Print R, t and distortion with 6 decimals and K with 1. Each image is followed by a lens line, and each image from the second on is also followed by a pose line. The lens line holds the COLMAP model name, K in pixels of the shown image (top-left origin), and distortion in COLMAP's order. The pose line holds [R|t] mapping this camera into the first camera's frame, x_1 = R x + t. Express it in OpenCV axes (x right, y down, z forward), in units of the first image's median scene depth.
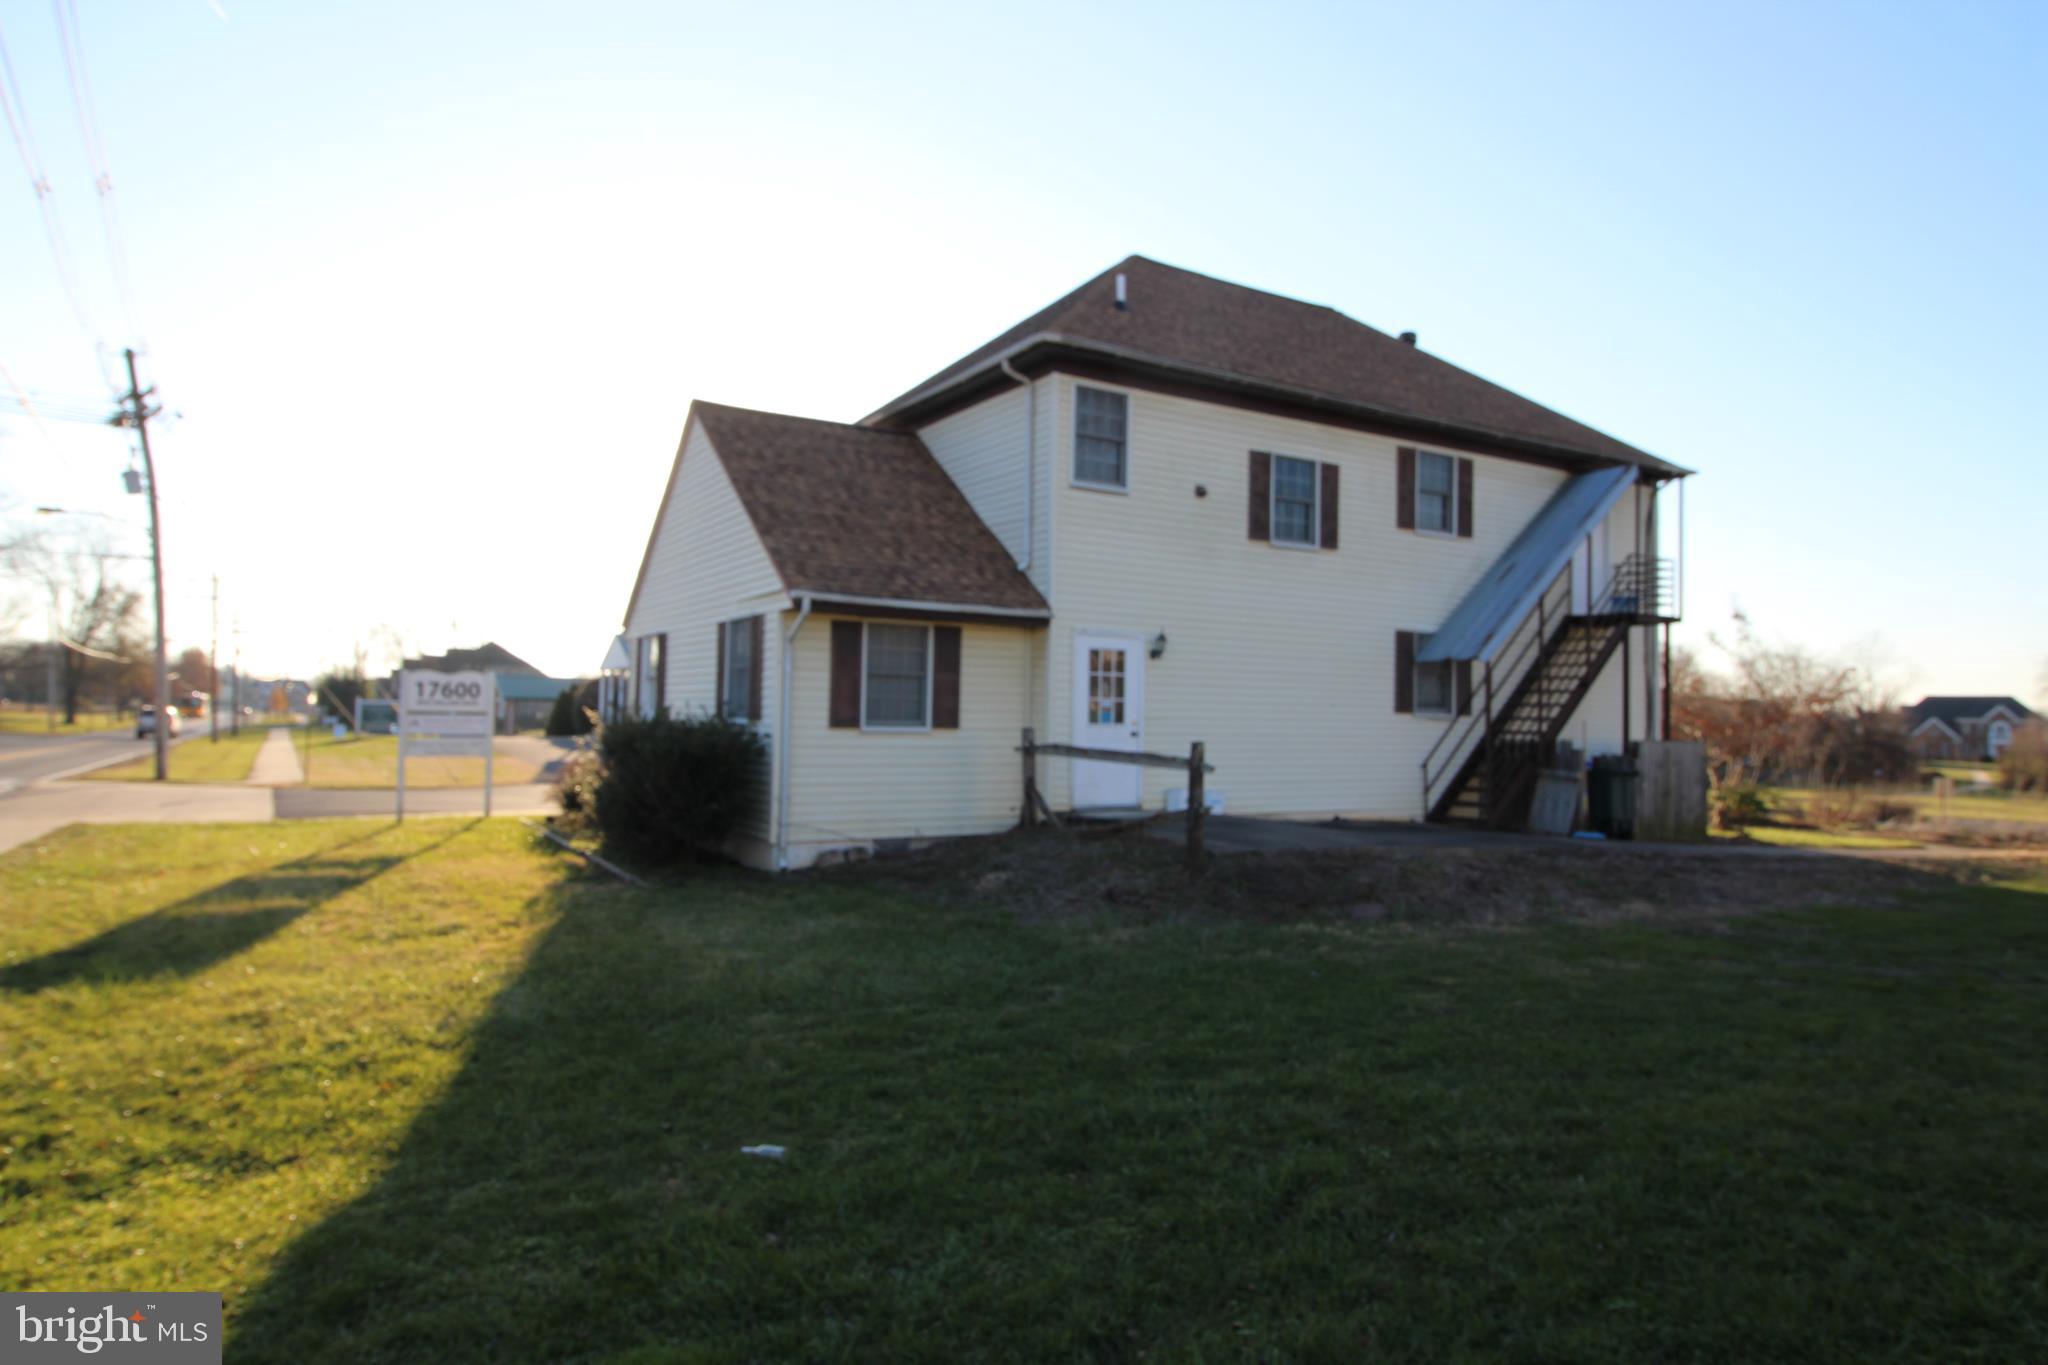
lens RADIAL K [[1238.9, 0, 1024.6], [0, 1238.9, 689.9], [0, 0, 1]] dist [-0.001254, 0.000414]
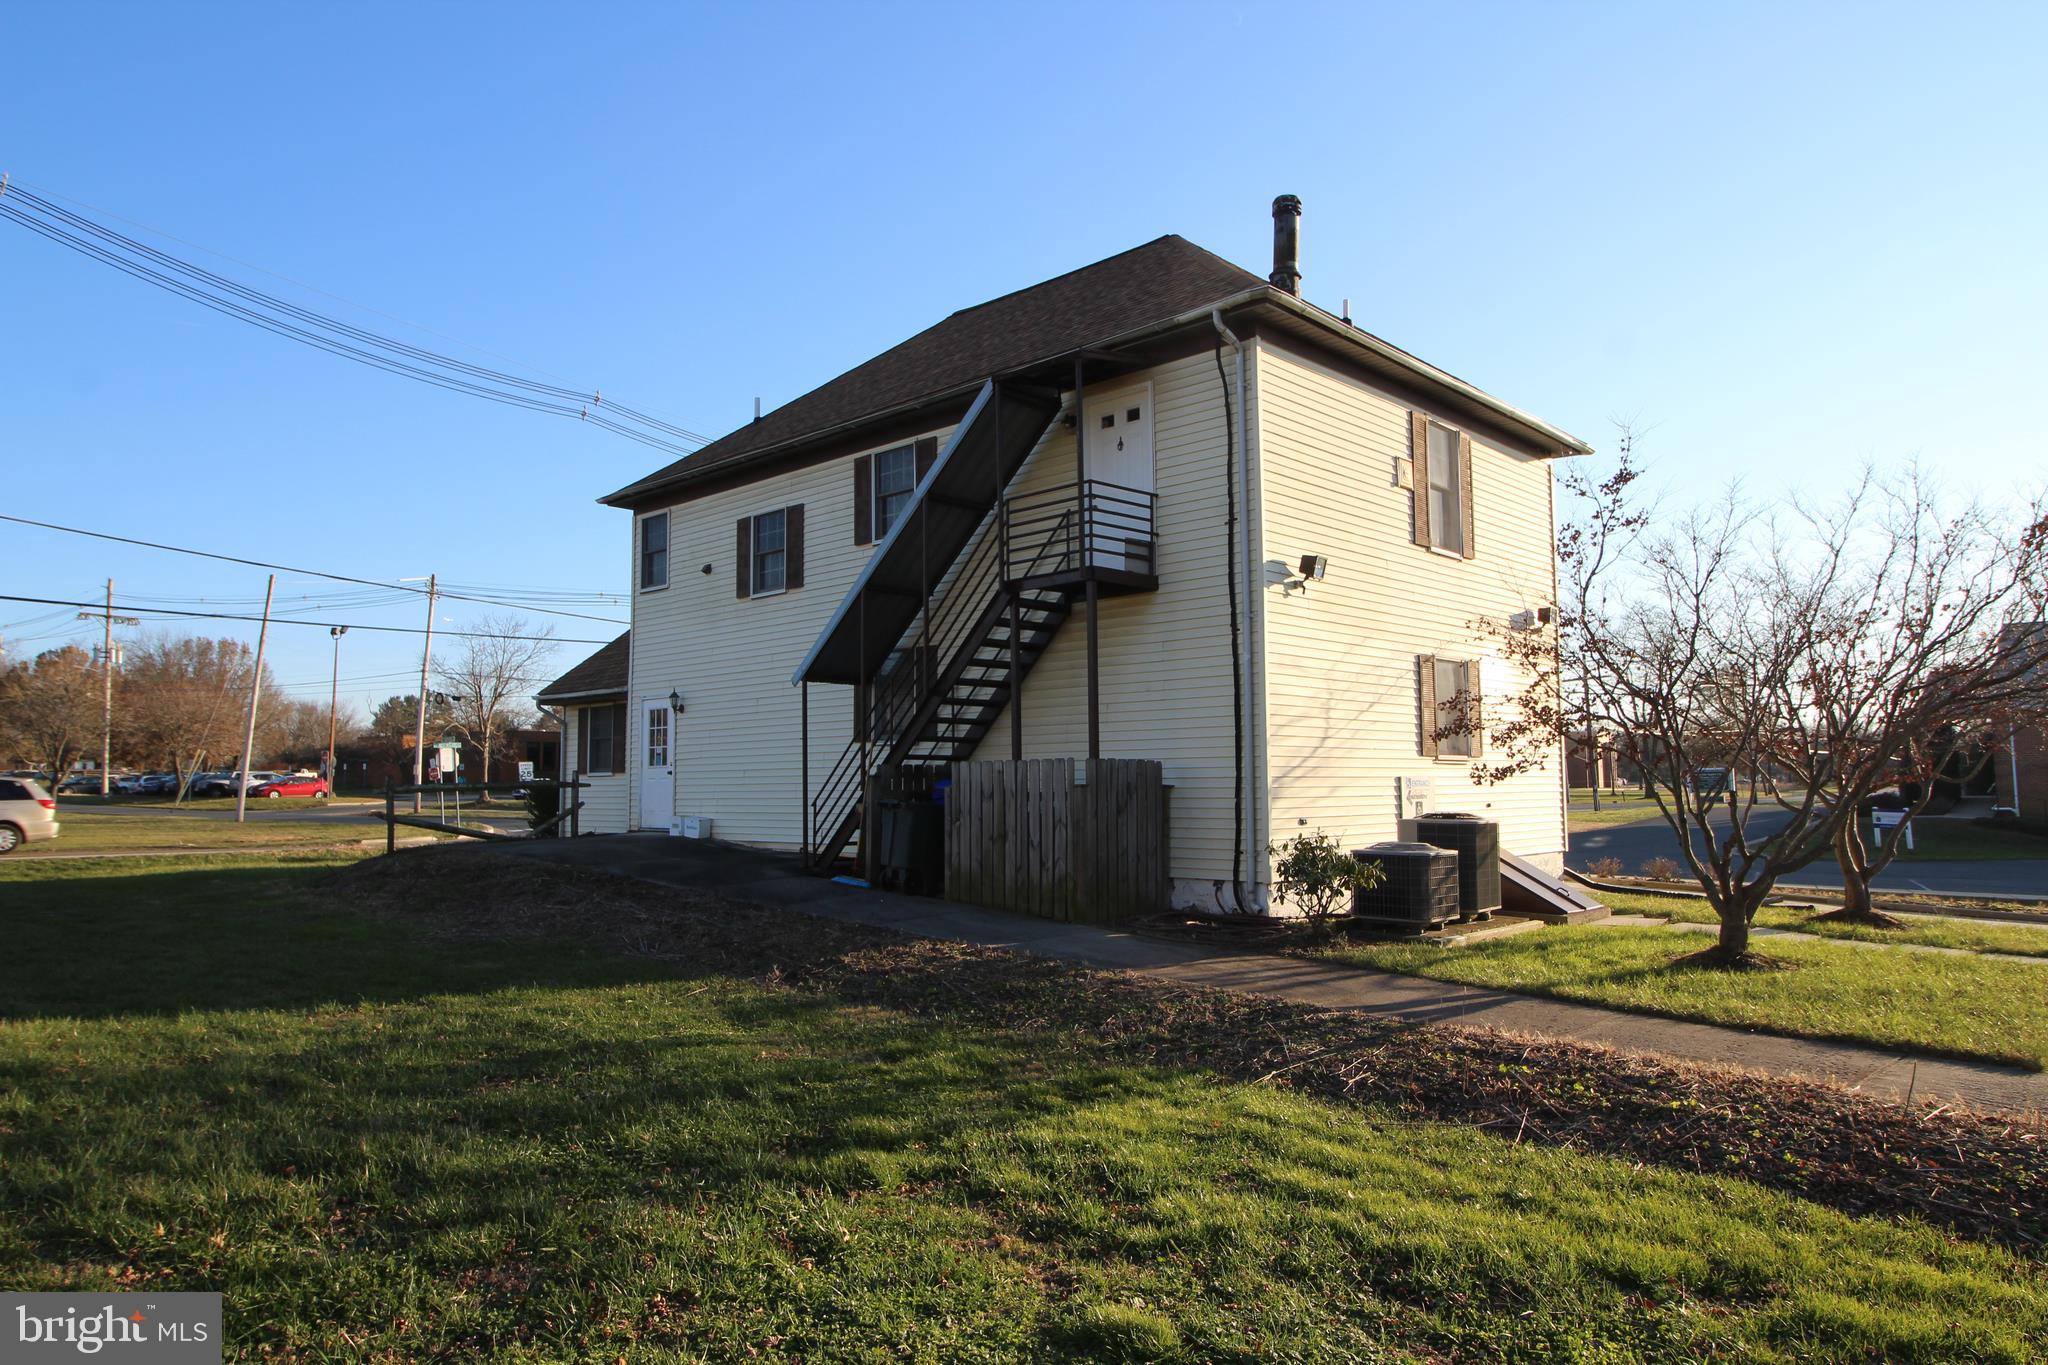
lens RADIAL K [[1297.5, 0, 1022.1], [0, 1297.5, 680.6], [0, 0, 1]] dist [0.002321, 0.000134]
pose [[0.267670, -0.096097, -0.958707, 1.332459], [0.042578, 0.995222, -0.087869, 0.066583], [0.962570, -0.017300, 0.270482, 0.893804]]
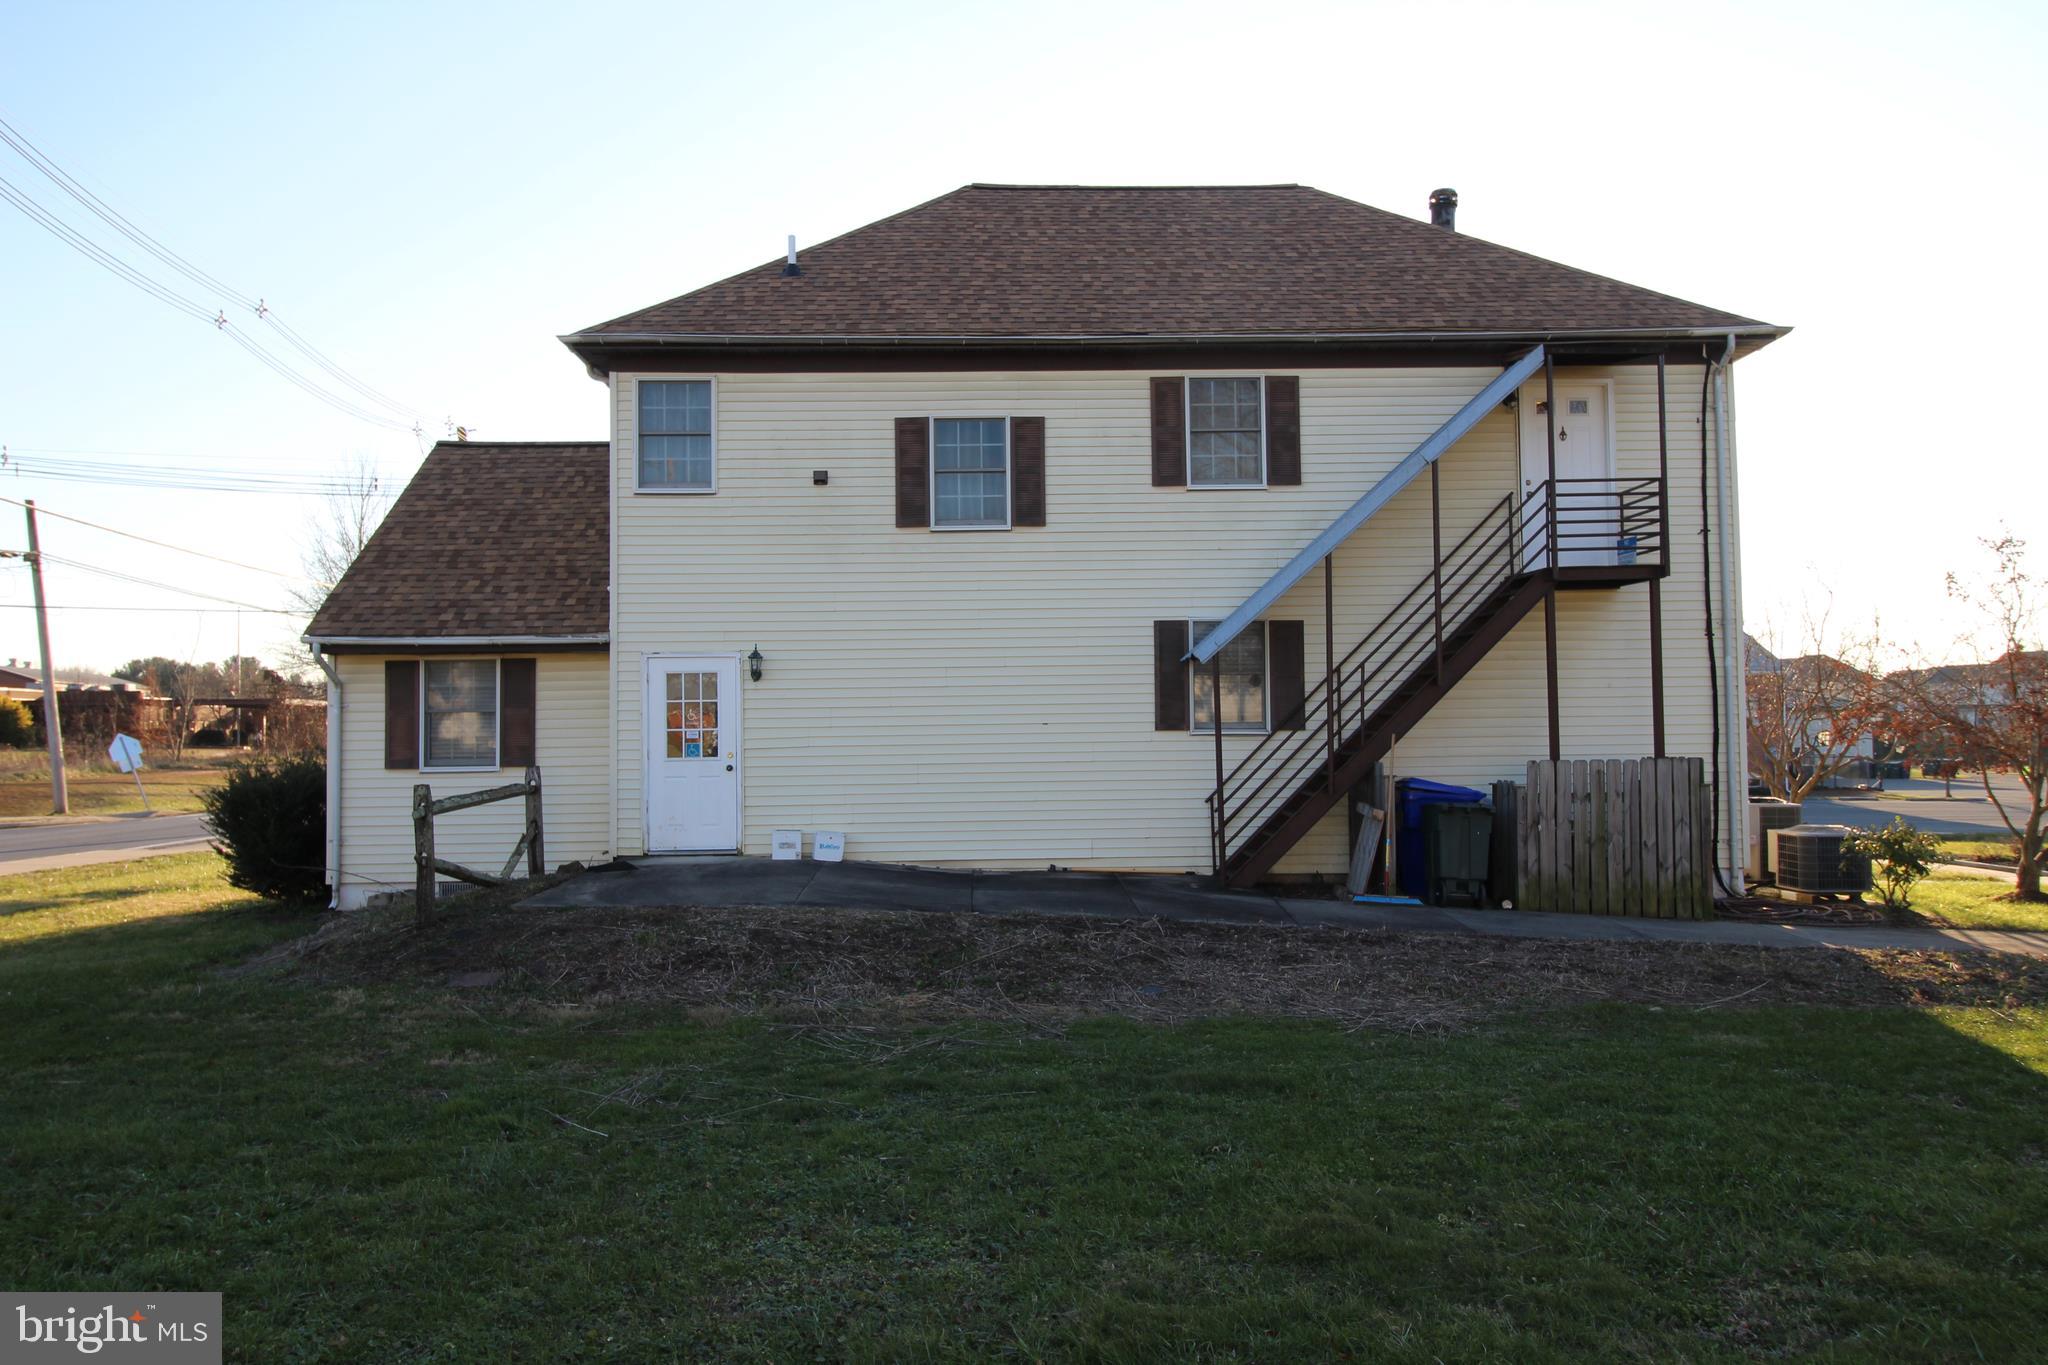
lens RADIAL K [[1396.9, 0, 1025.7], [0, 1396.9, 679.9], [0, 0, 1]] dist [0.001157, -0.000920]
pose [[0.869456, -0.041329, -0.492278, 0.681117], [0.042242, 0.999064, -0.009270, -0.007544], [0.492200, -0.012735, 0.870389, 0.225526]]
